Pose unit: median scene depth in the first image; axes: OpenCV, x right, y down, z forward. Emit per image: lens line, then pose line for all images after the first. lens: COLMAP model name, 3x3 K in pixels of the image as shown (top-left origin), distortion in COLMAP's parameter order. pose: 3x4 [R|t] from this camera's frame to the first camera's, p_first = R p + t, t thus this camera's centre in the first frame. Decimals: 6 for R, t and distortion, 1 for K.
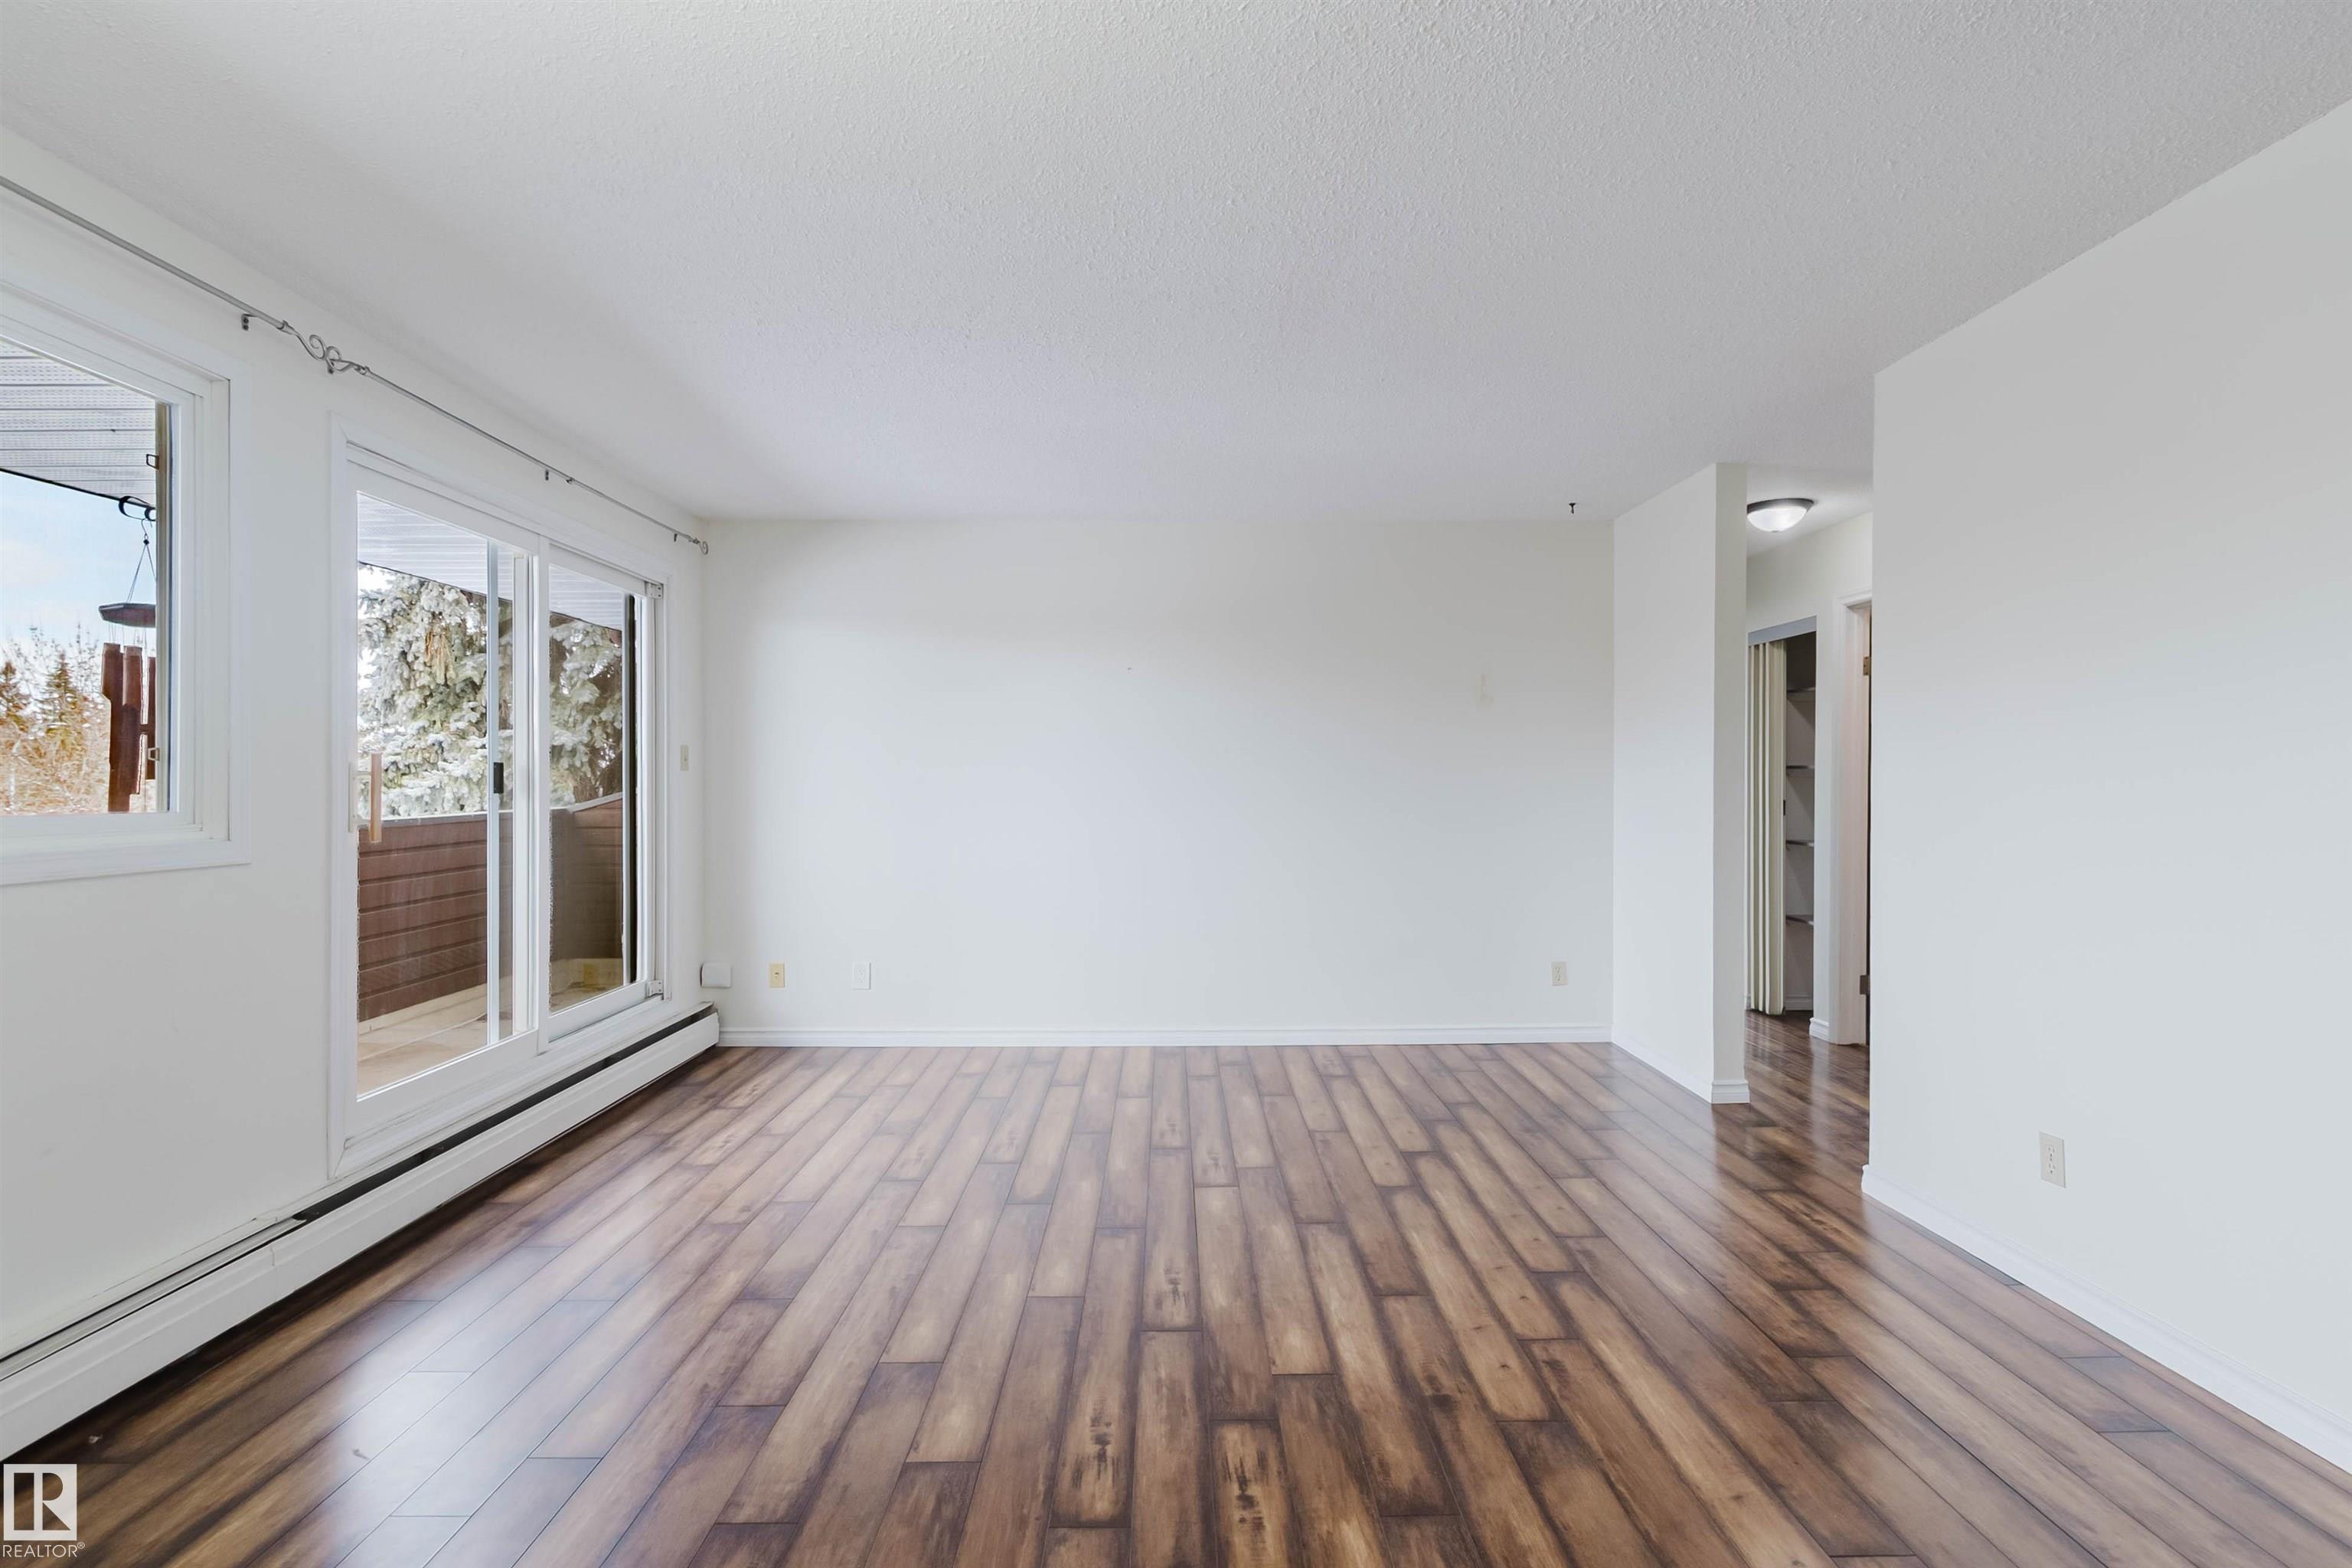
lens RADIAL K [[1069.3, 0, 1171.9], [0, 1069.3, 786.9], [0, 0, 1]] dist [0.000525, -0.001234]
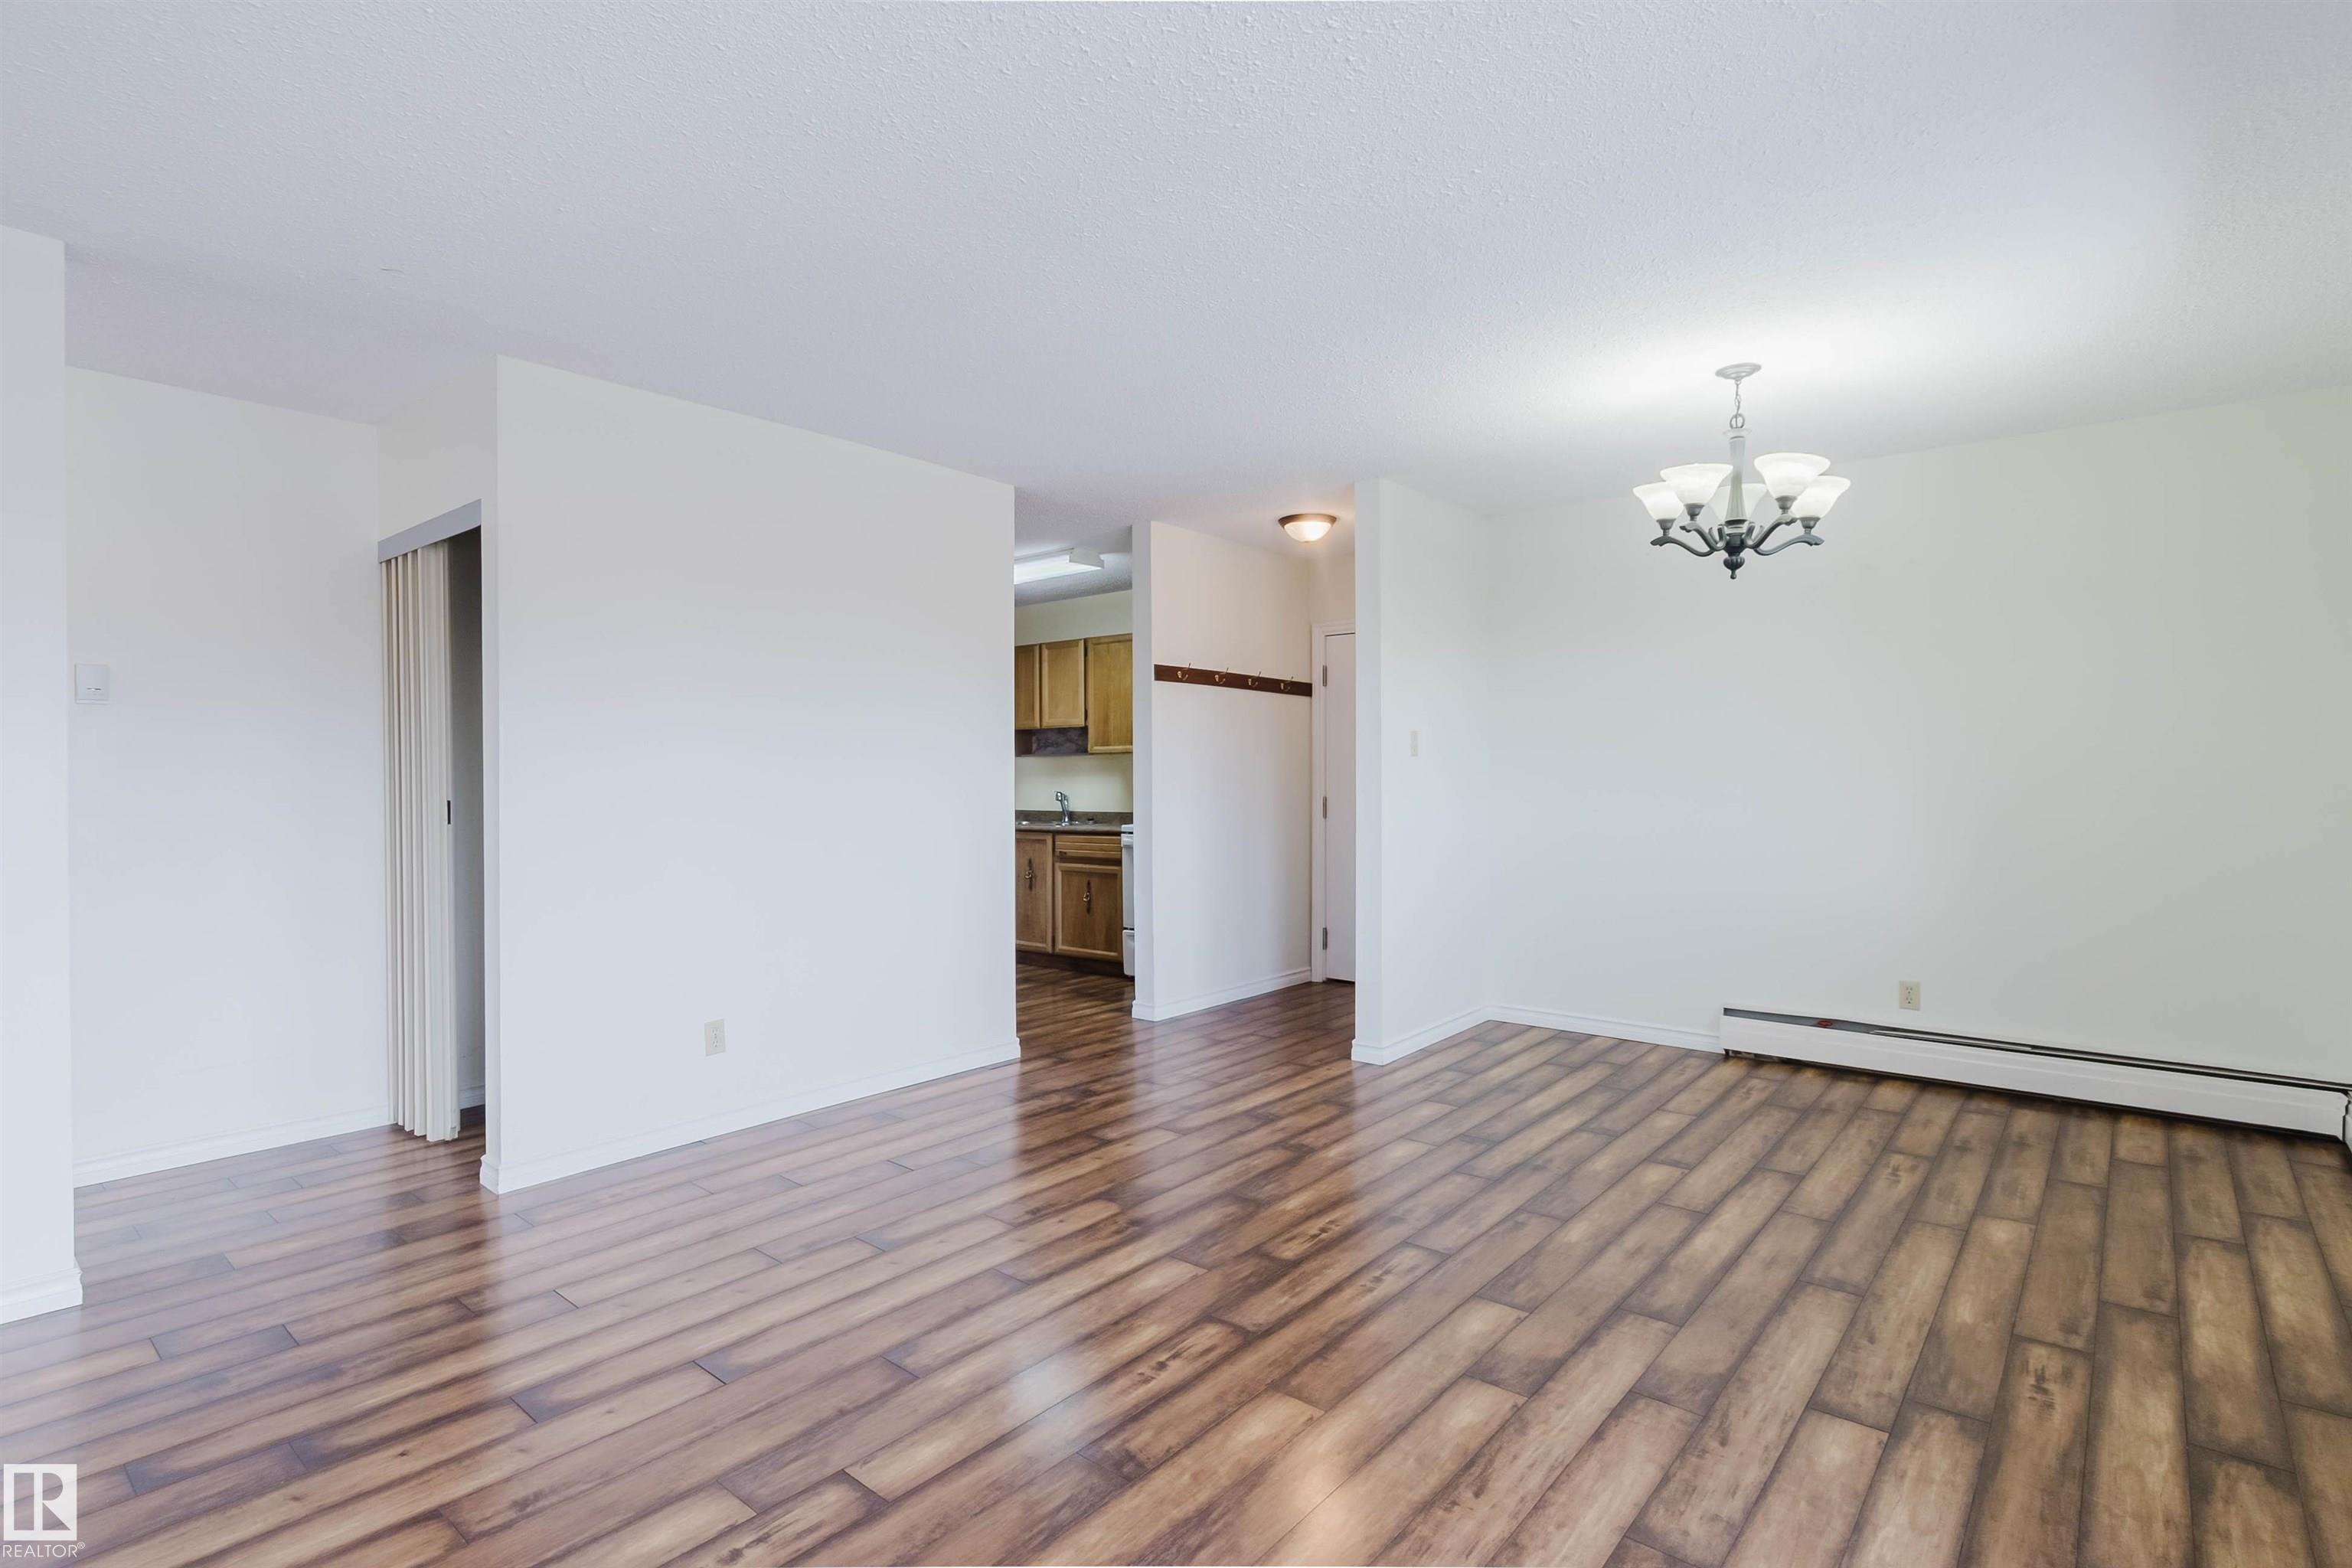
lens RADIAL K [[1132.4, 0, 1195.8], [0, 1132.4, 799.3], [0, 0, 1]] dist [0.001844, -0.002659]
pose [[-0.765315, -0.013568, 0.643512, -0.472588], [0.009017, 0.999454, 0.031797, -0.003307], [-0.643592, 0.030137, -0.764775, 1.339737]]
